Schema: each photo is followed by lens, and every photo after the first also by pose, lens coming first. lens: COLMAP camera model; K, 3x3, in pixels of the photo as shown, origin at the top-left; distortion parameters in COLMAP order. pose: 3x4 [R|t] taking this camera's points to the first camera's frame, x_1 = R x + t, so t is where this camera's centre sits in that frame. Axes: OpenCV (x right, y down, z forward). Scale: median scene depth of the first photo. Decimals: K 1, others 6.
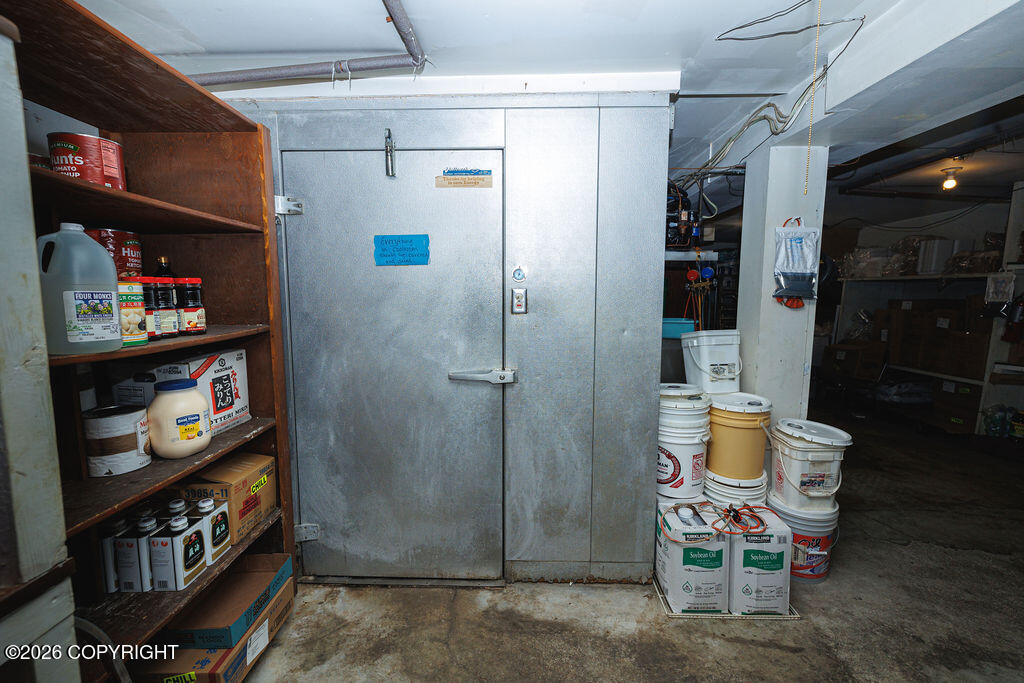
lens RADIAL K [[460.2, 0, 512.0], [0, 460.2, 341.5], [0, 0, 1]] dist [0.000428, 0.000055]
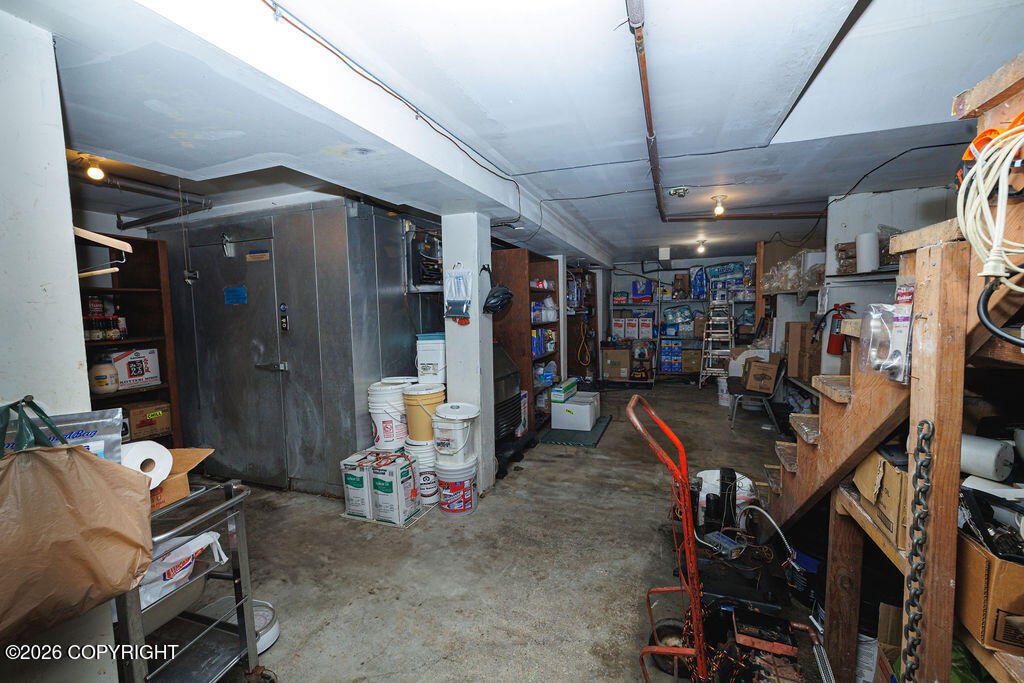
lens RADIAL K [[439.4, 0, 512.0], [0, 439.4, 341.5], [0, 0, 1]] dist [0.000483, 0.000226]
pose [[0.940717, 0.003804, -0.339171, 1.333897], [-0.013213, 0.999589, -0.025437, 0.012979], [0.338935, 0.028411, 0.940381, -0.250467]]
